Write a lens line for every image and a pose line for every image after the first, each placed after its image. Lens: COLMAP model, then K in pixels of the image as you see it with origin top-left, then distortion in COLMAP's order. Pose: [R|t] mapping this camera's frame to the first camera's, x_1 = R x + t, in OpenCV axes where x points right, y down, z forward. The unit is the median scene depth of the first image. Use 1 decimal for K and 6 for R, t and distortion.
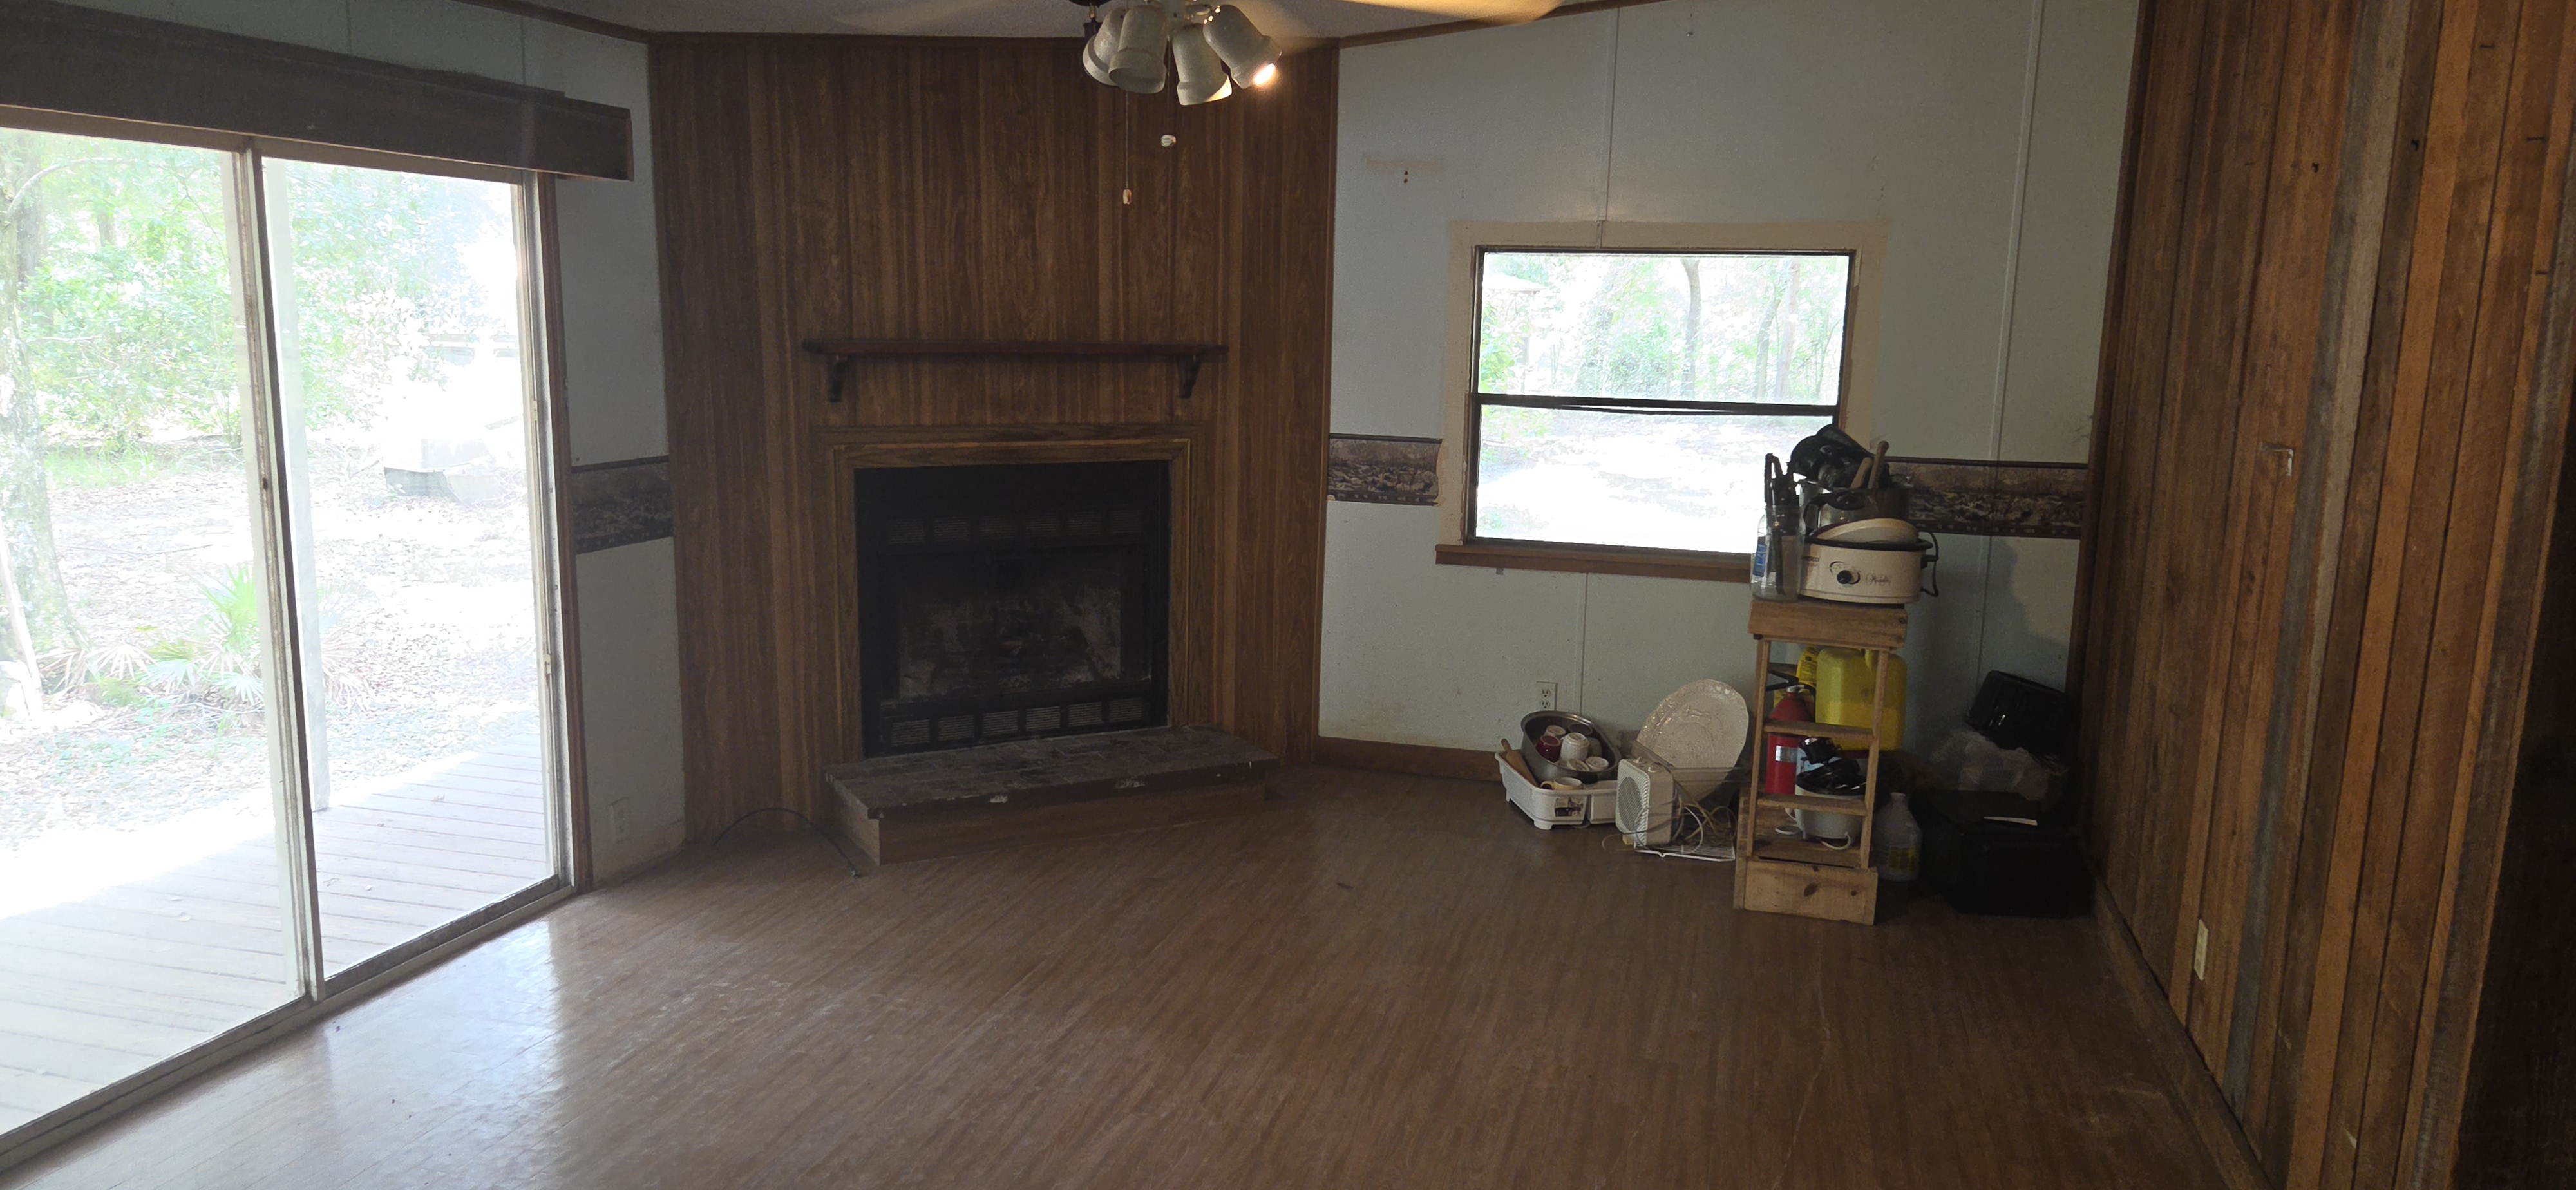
lens RADIAL K [[1718.6, 0, 1271.6], [0, 1718.6, 590.0], [0, 0, 1]] dist [0.058795, -0.048723]
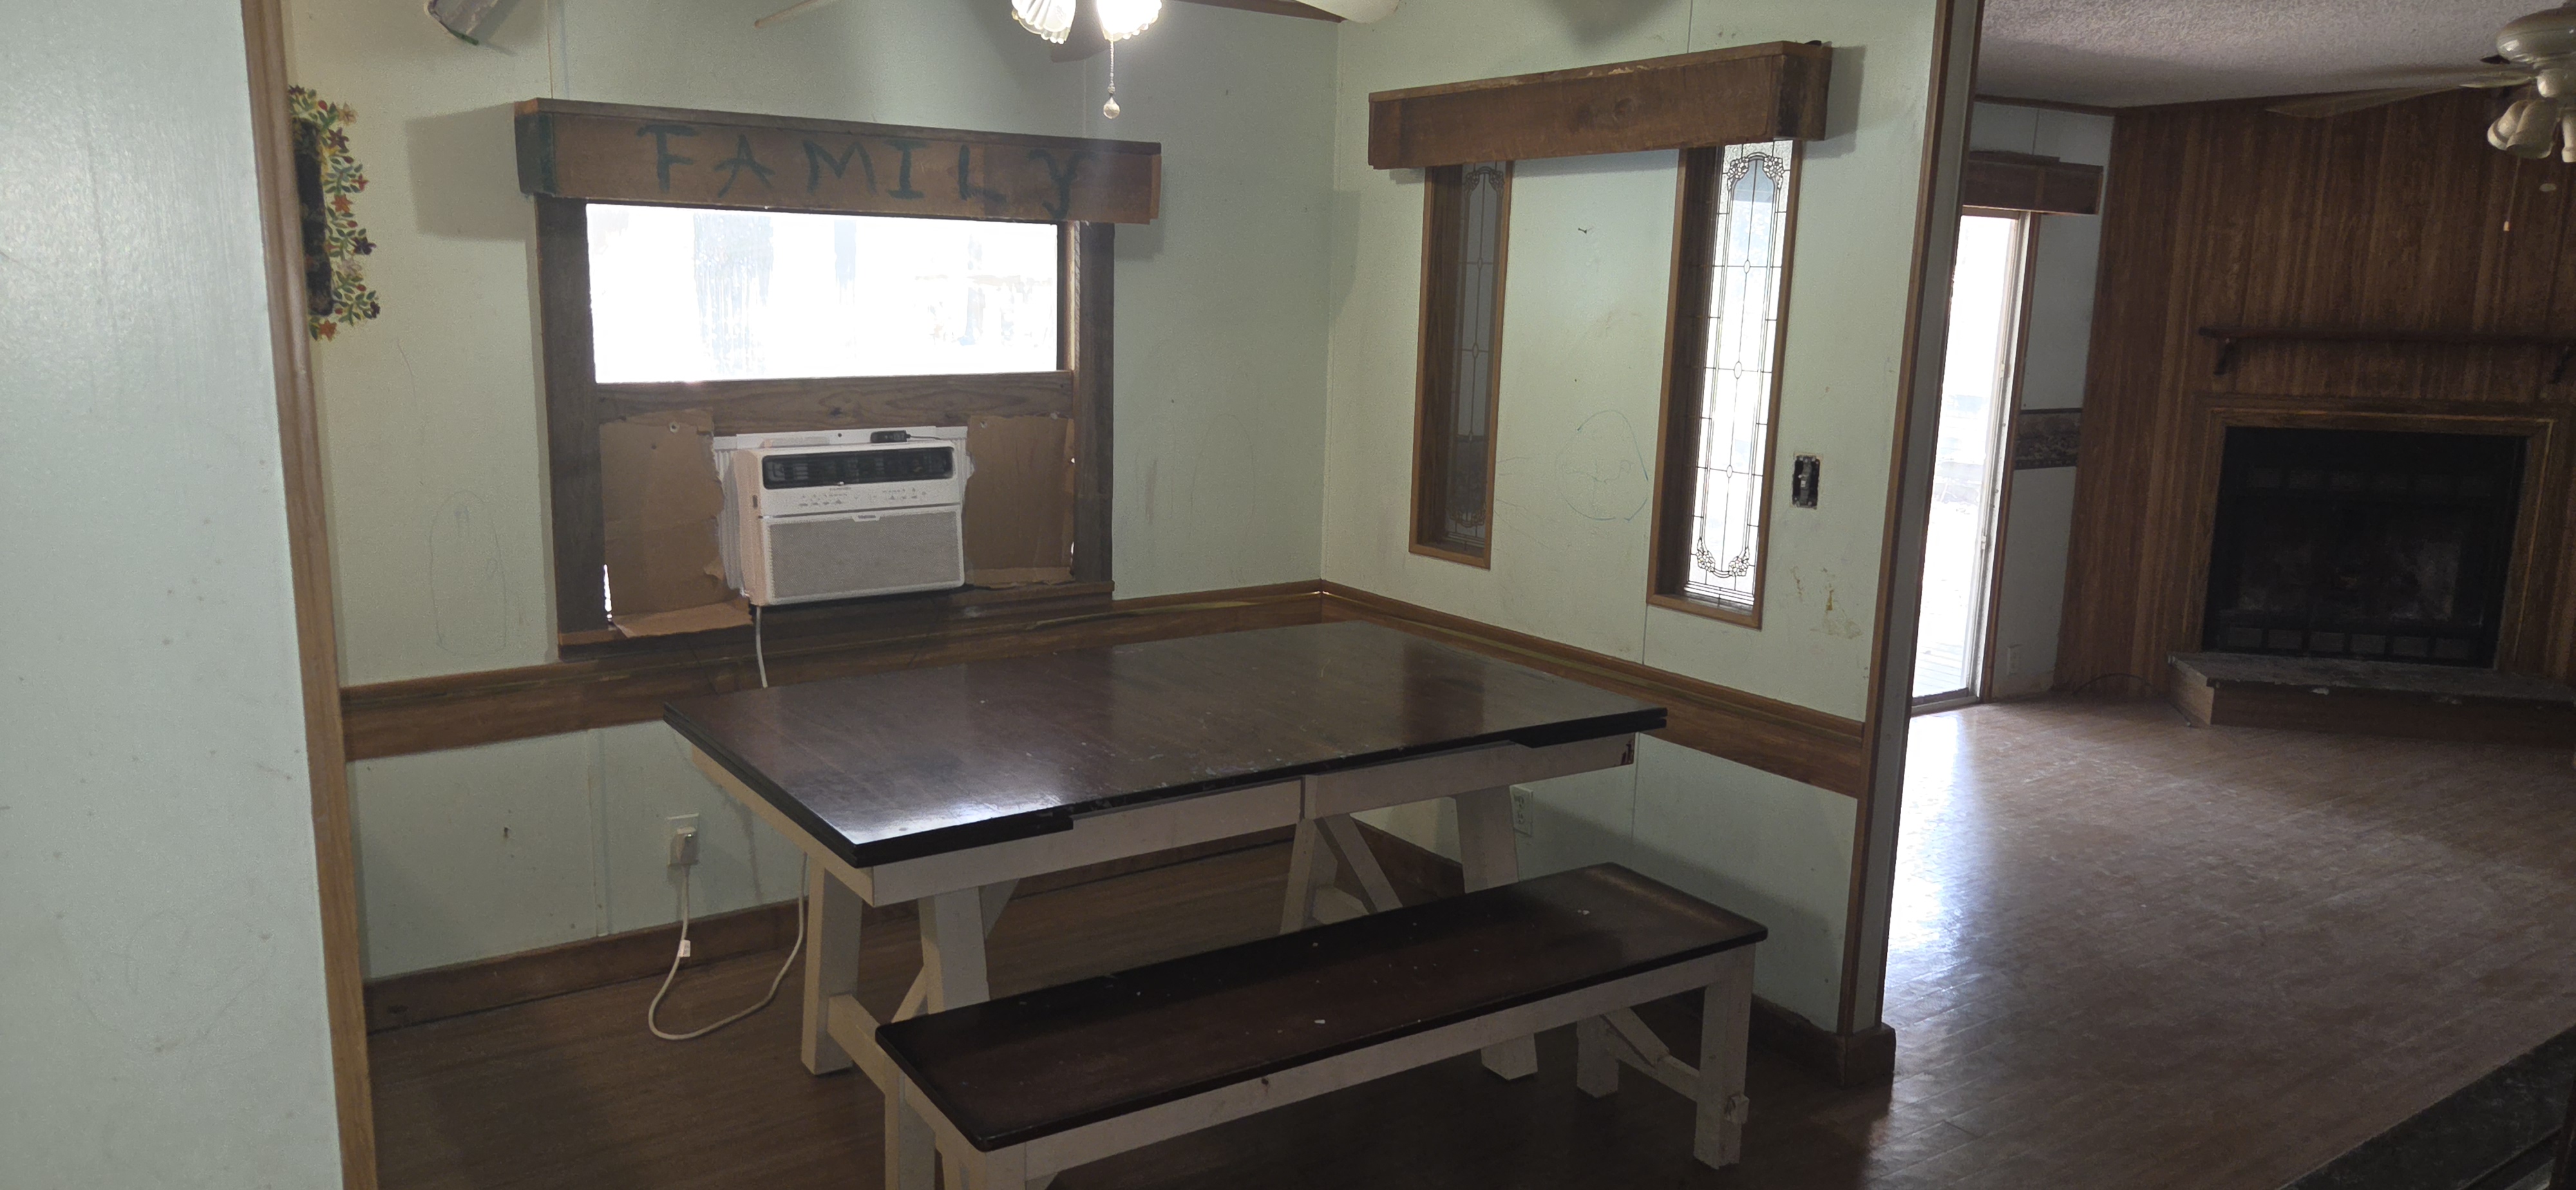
lens RADIAL K [[1718.6, 0, 1271.6], [0, 1718.6, 590.0], [0, 0, 1]] dist [0.058795, -0.048723]
pose [[0.768377, 0.115143, -0.629555, 0.046958], [-0.115743, 0.992463, 0.040252, 0.084643], [0.629445, 0.041938, 0.775913, -0.478533]]
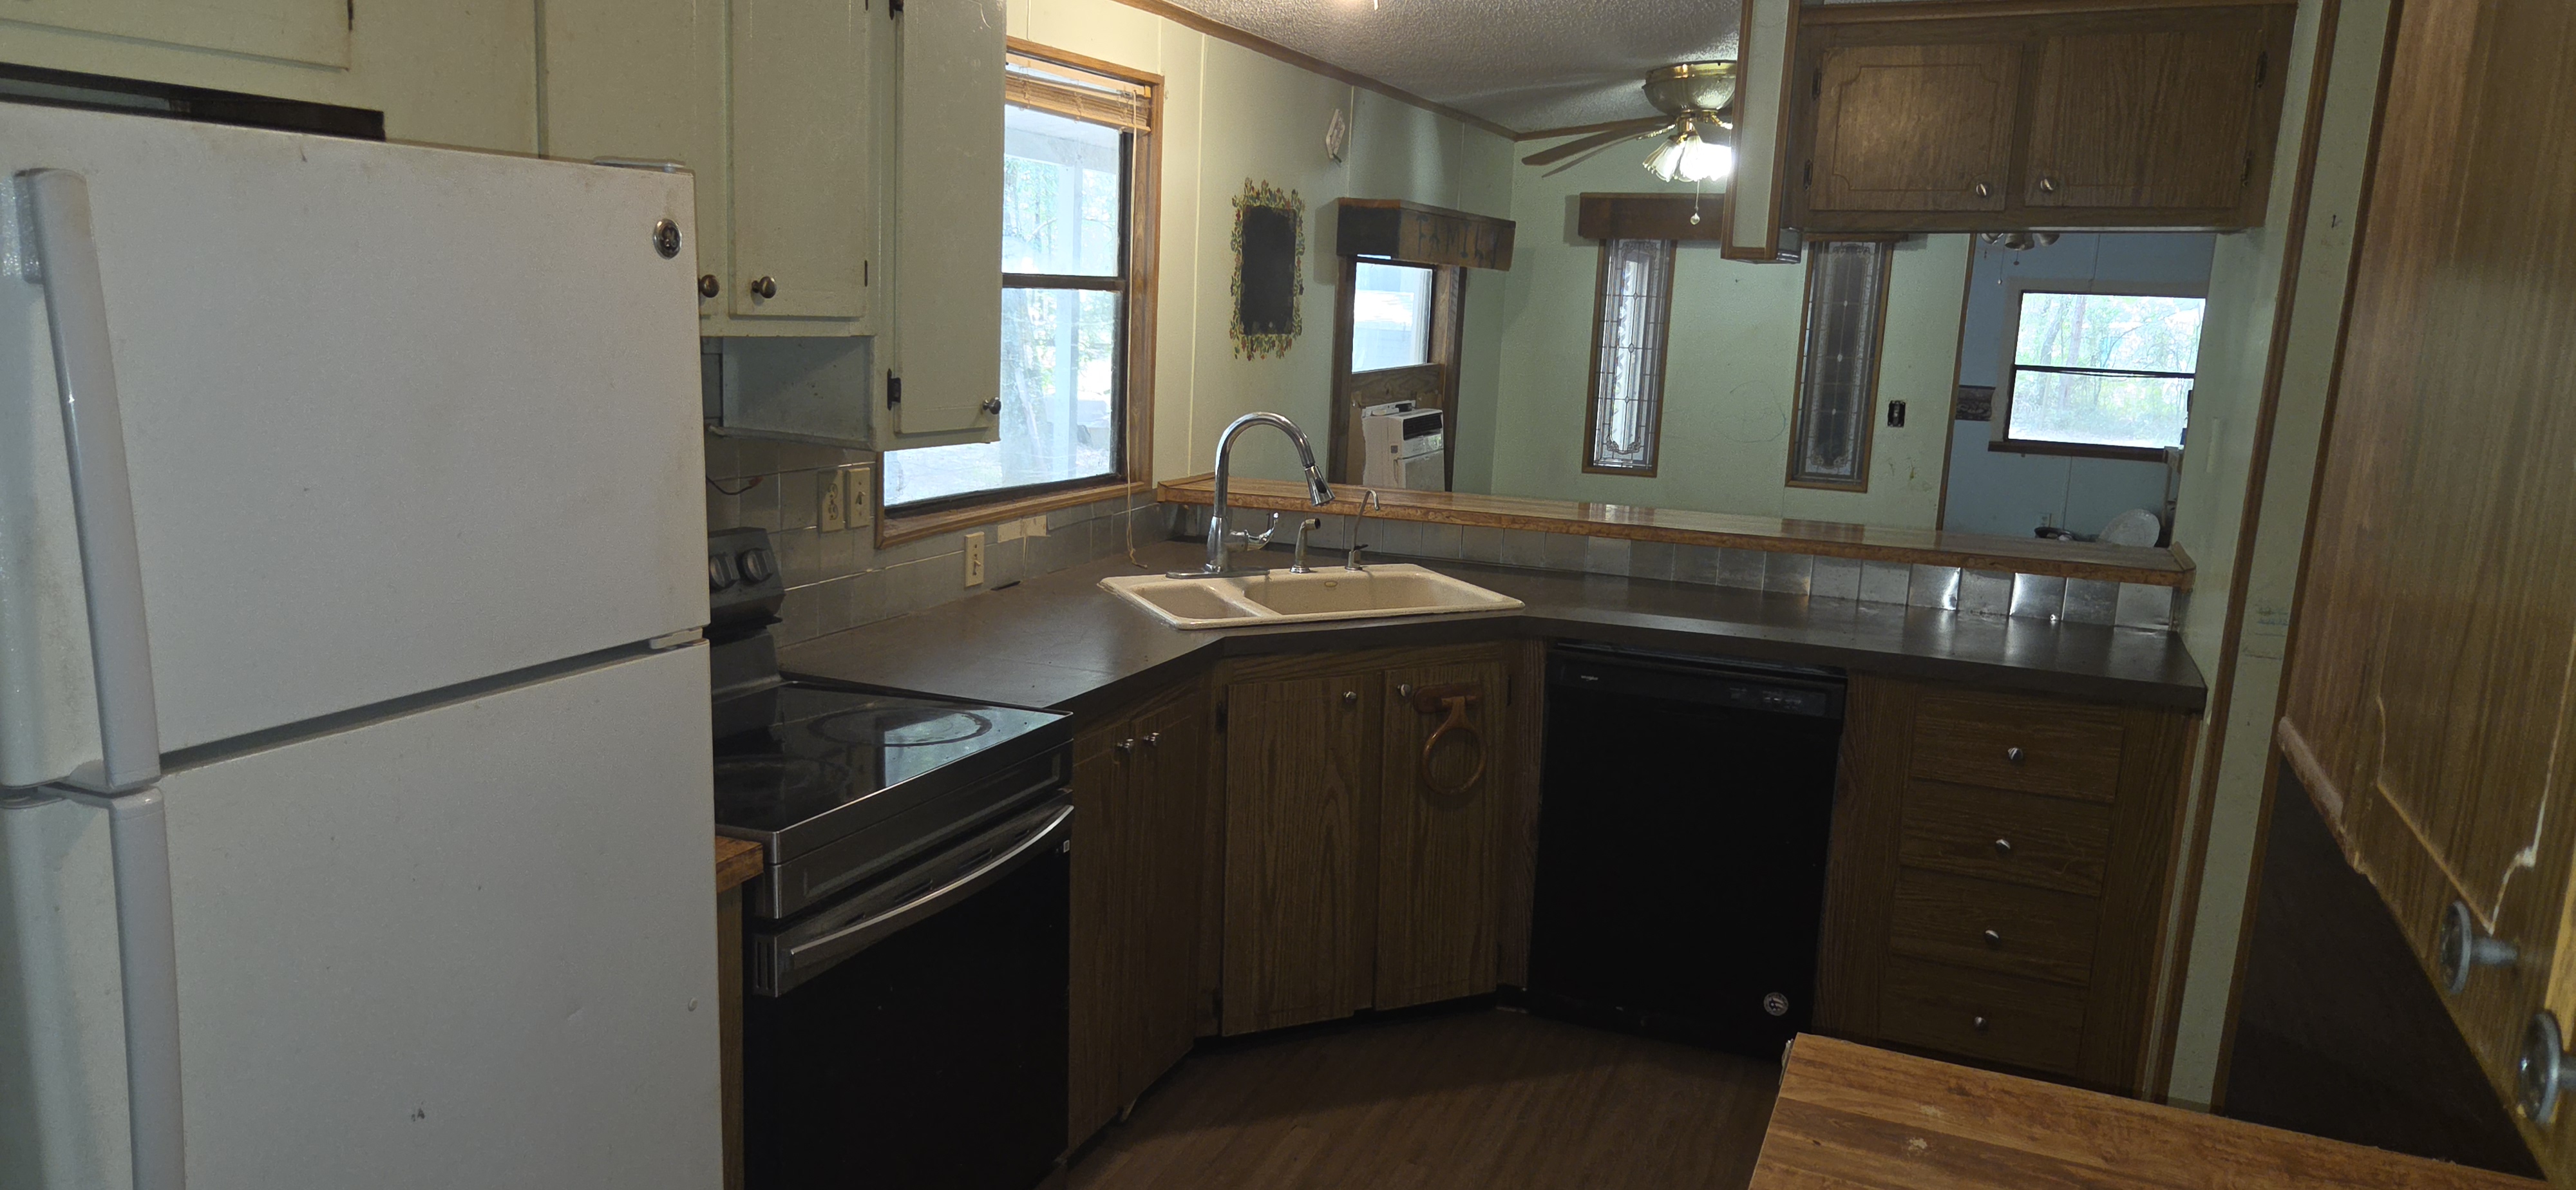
lens RADIAL K [[1718.6, 0, 1271.6], [0, 1718.6, 590.0], [0, 0, 1]] dist [0.058795, -0.048723]
pose [[0.992051, 0.039888, -0.119345, -0.533772], [-0.040272, 0.999188, -0.000807, 0.200997], [0.119216, 0.005607, 0.992853, -1.200629]]
